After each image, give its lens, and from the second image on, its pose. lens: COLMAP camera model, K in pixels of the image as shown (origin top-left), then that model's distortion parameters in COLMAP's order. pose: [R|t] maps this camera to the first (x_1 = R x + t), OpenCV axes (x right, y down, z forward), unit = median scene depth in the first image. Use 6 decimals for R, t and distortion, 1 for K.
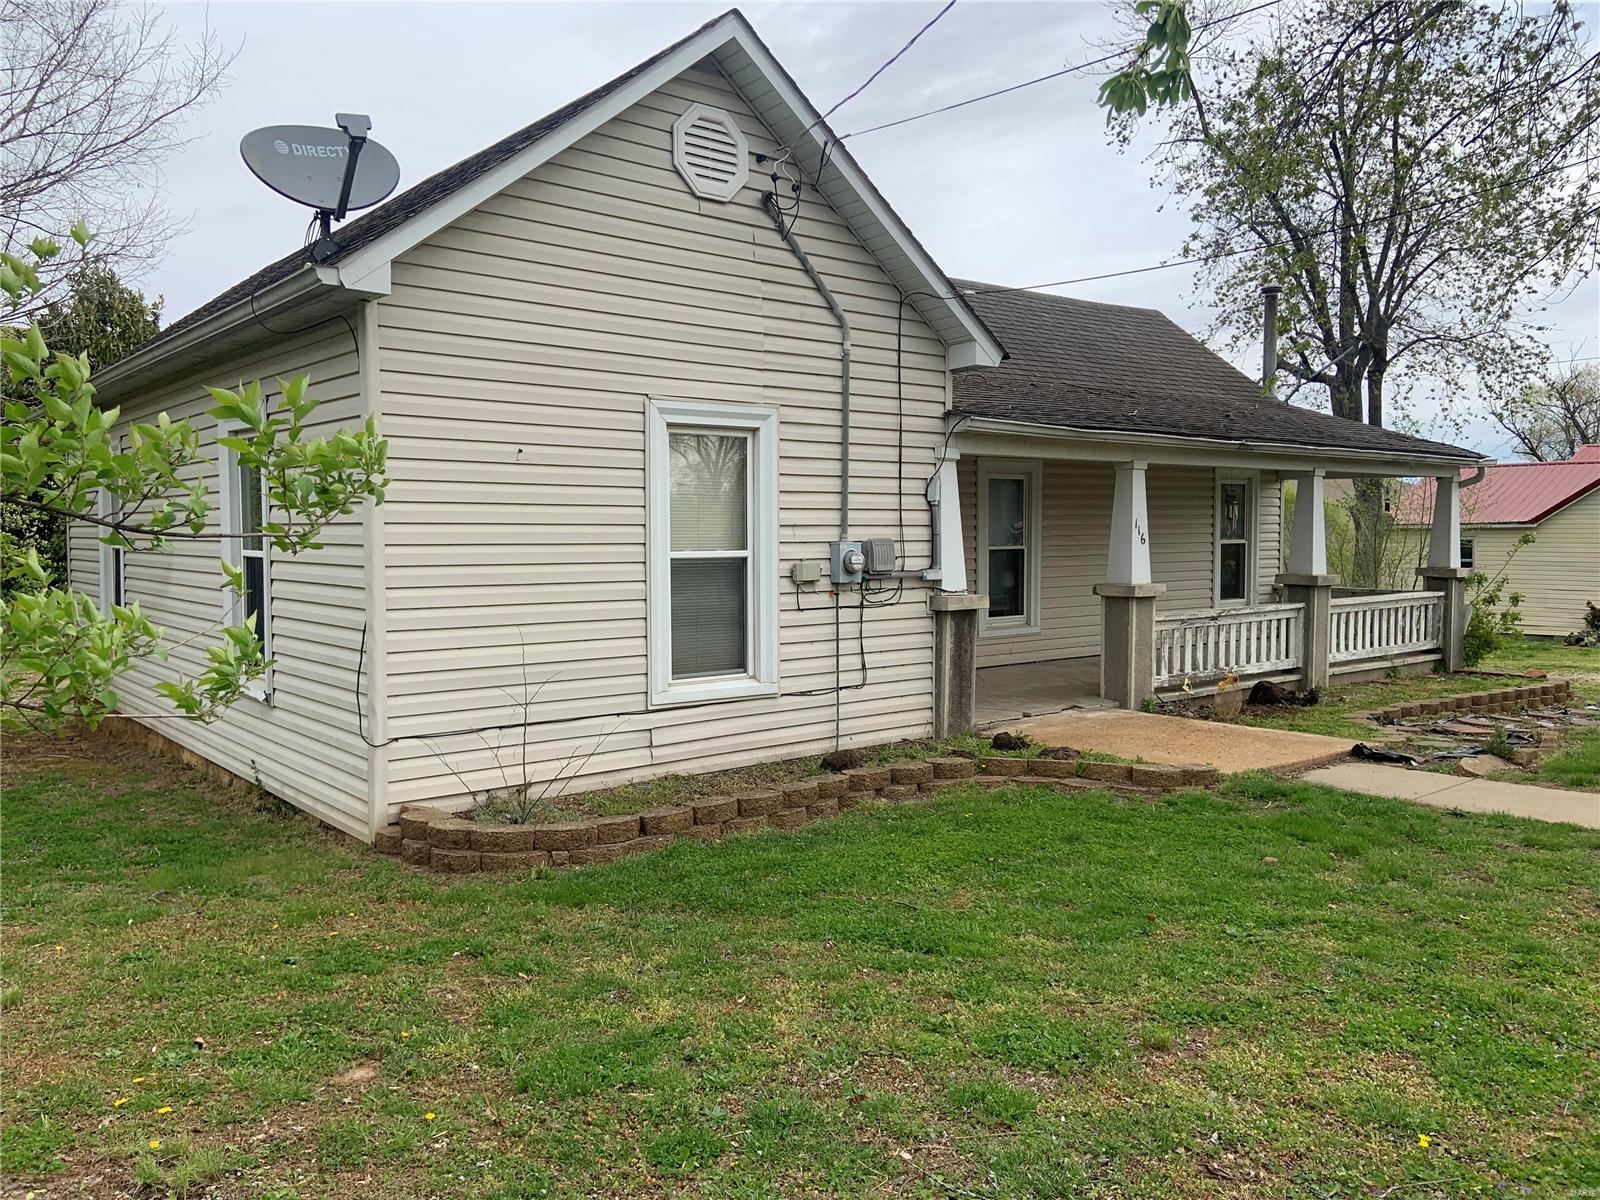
lens RADIAL K [[1323.7, 0, 800.0], [0, 1323.7, 600.0], [0, 0, 1]] dist [0.123272, -0.201439]
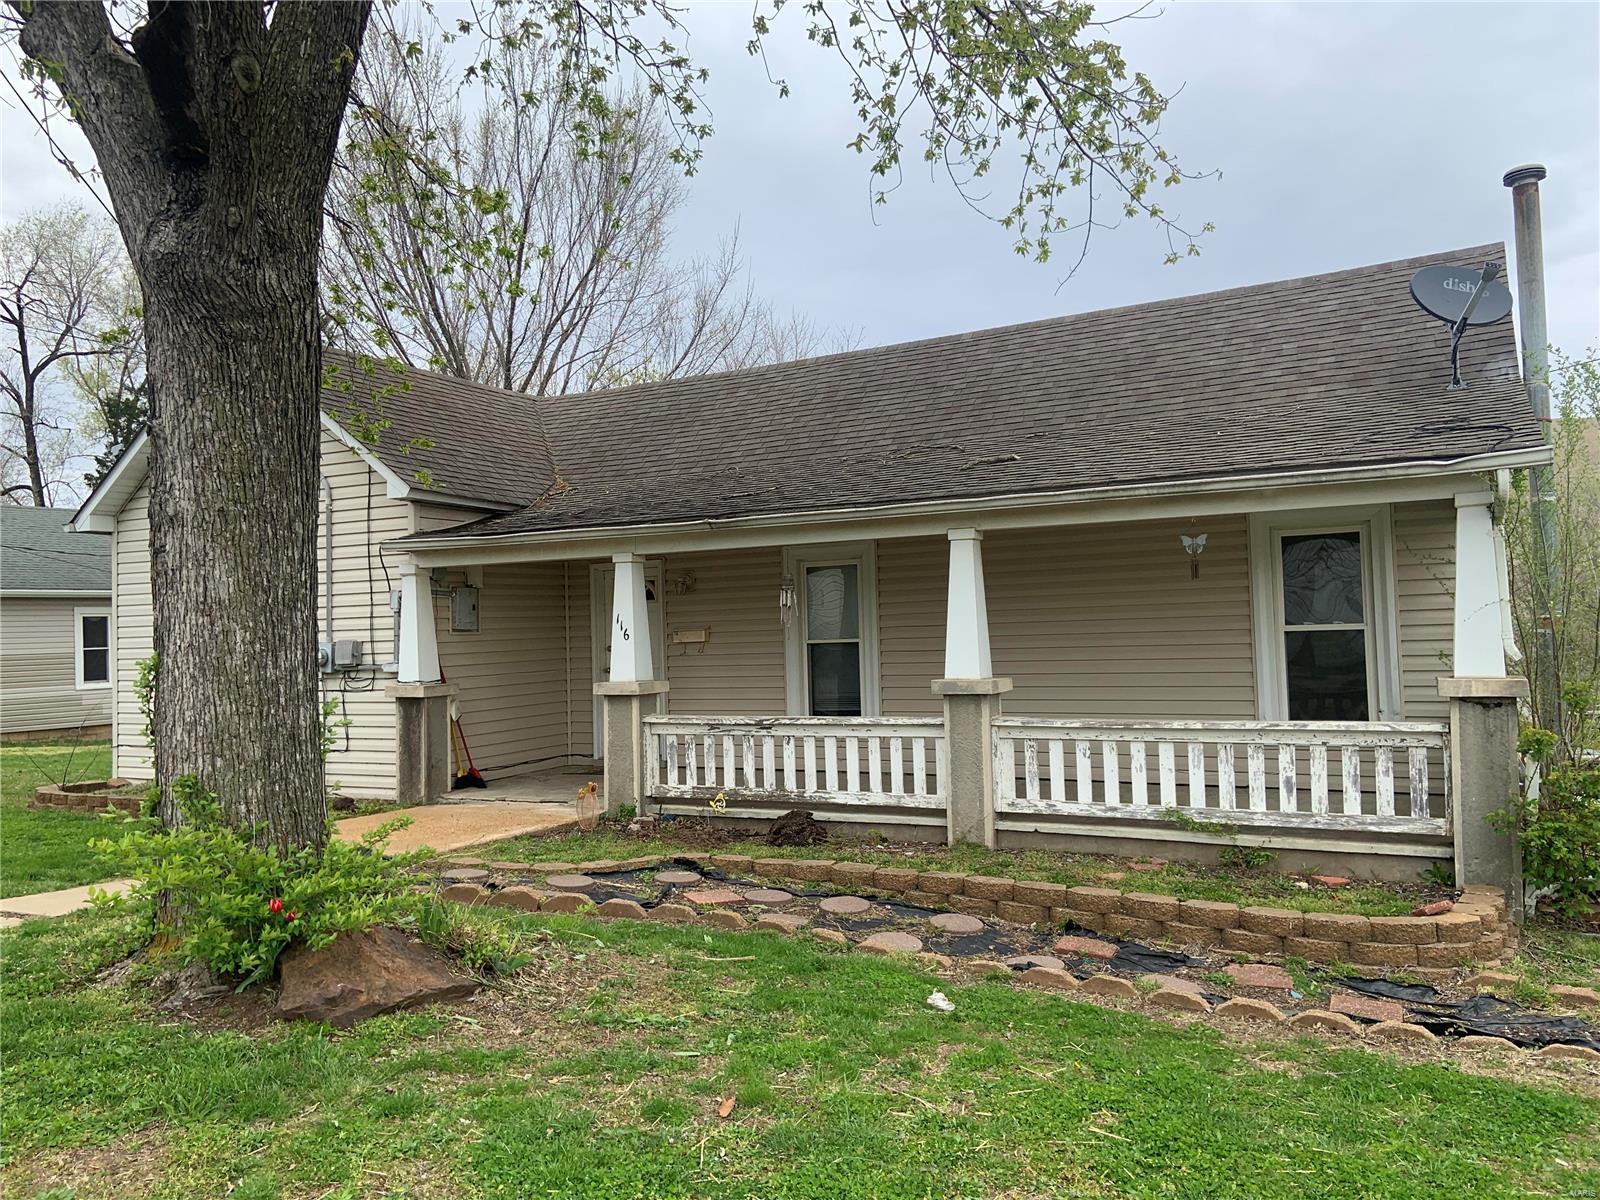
lens RADIAL K [[1323.7, 0, 800.0], [0, 1323.7, 600.0], [0, 0, 1]] dist [0.123272, -0.201439]
pose [[0.298100, -0.036488, -0.953837, 1.447838], [-0.027696, 0.998518, -0.046853, -0.035390], [0.954133, 0.040385, 0.296648, 1.011549]]
